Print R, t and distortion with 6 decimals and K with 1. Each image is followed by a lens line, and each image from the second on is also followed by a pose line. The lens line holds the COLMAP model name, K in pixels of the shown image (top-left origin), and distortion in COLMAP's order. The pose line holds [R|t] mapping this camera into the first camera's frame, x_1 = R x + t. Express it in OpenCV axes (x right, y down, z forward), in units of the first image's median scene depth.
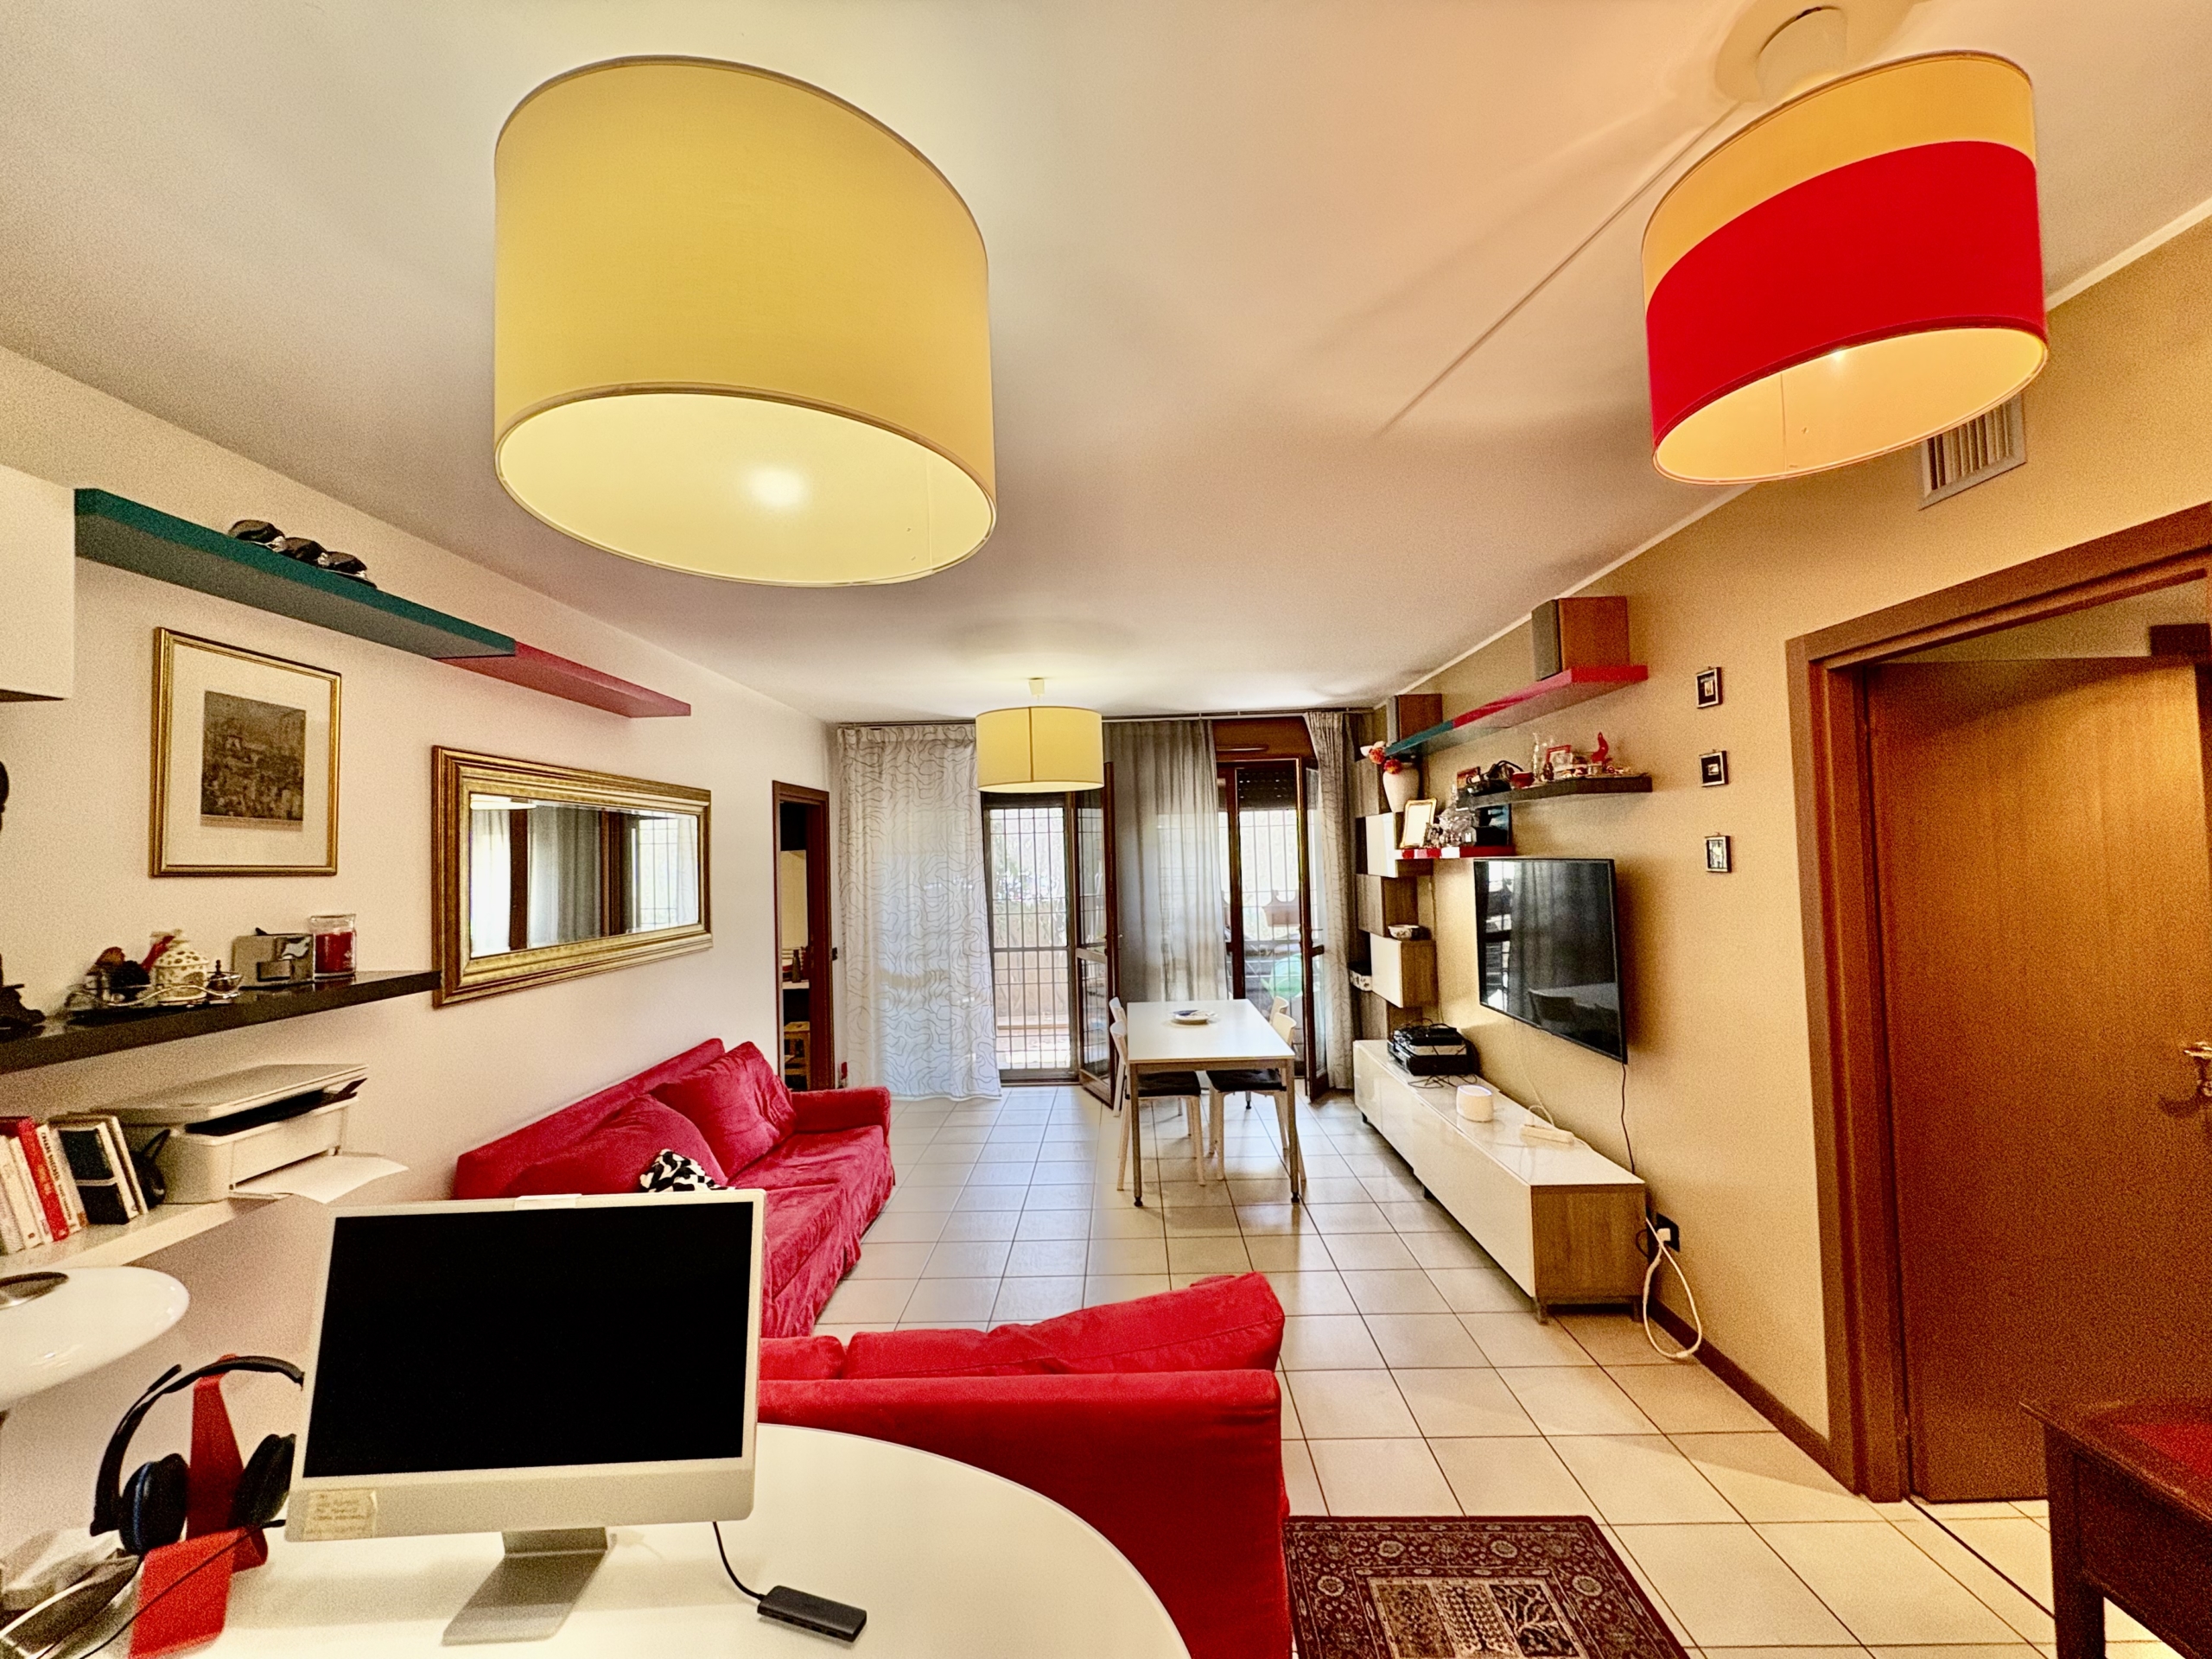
lens RADIAL K [[880.2, 0, 1106.0], [0, 880.2, 829.5], [0, 0, 1]] dist [-0.000237, 0.000584]
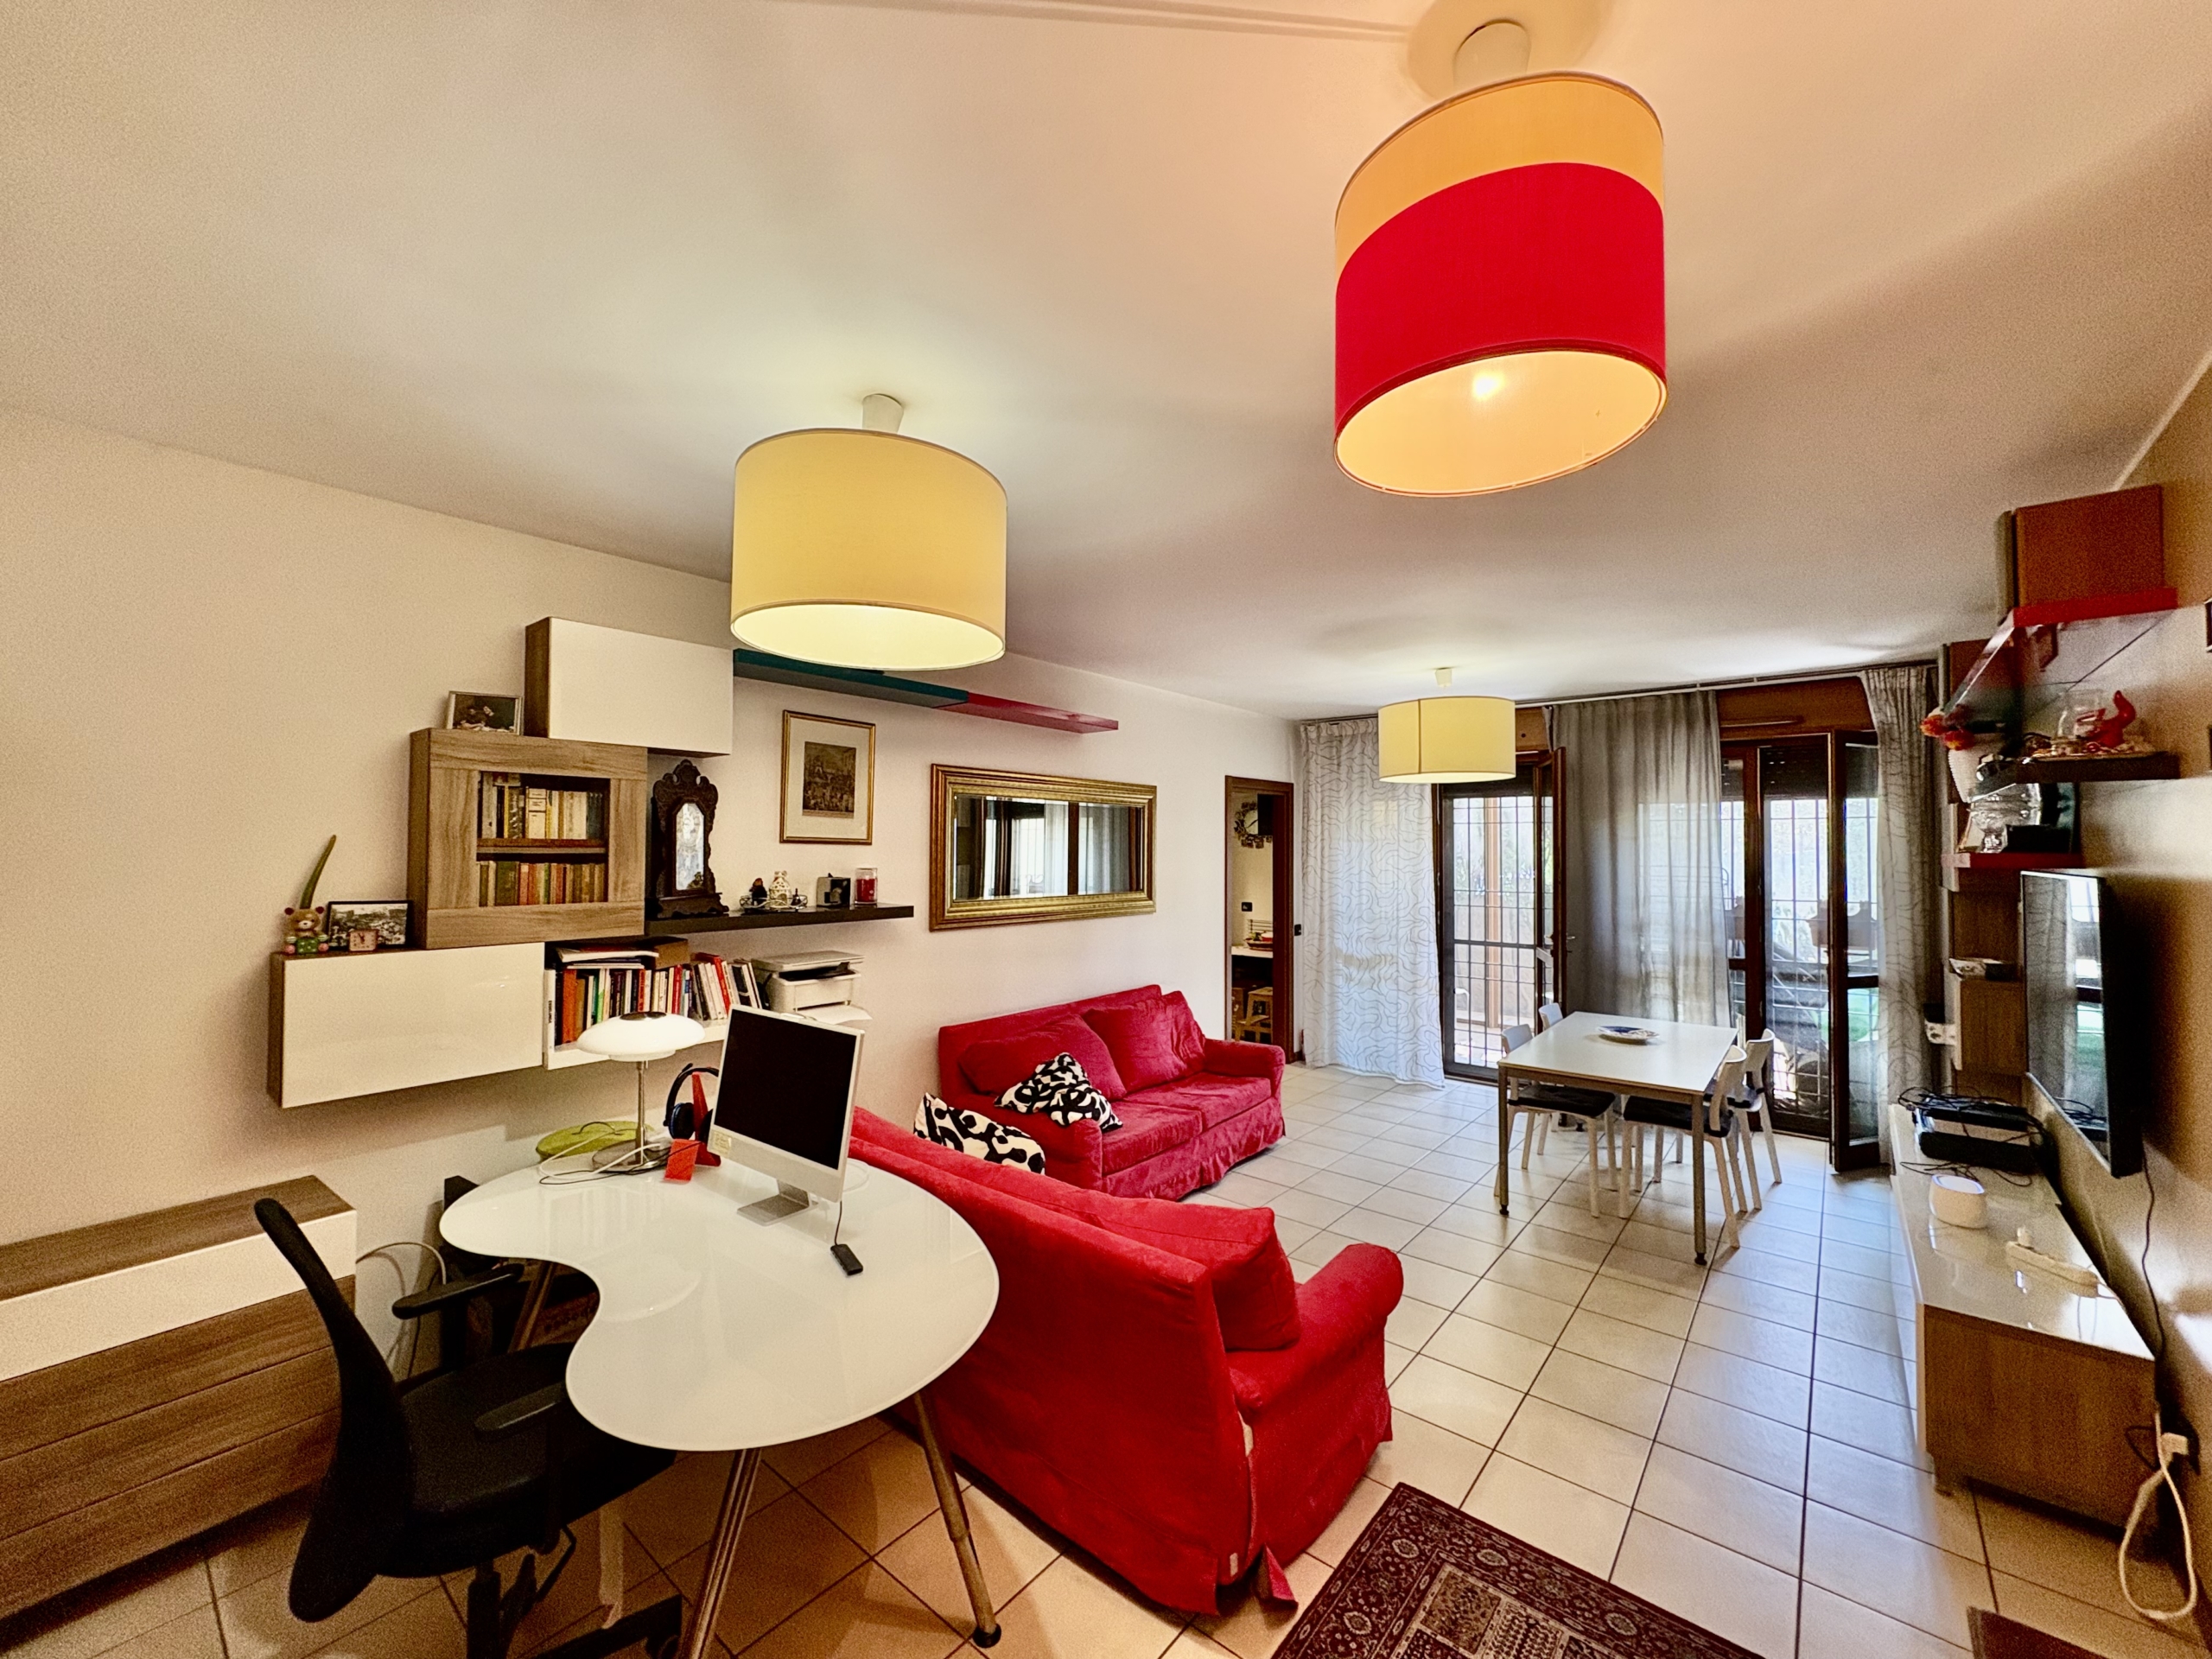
lens RADIAL K [[880.2, 0, 1106.0], [0, 880.2, 829.5], [0, 0, 1]] dist [-0.000237, 0.000584]
pose [[0.779324, 0.019568, -0.626316, 0.280948], [-0.008153, 0.999744, 0.021091, -0.008549], [0.626568, -0.011330, 0.779284, -0.015595]]
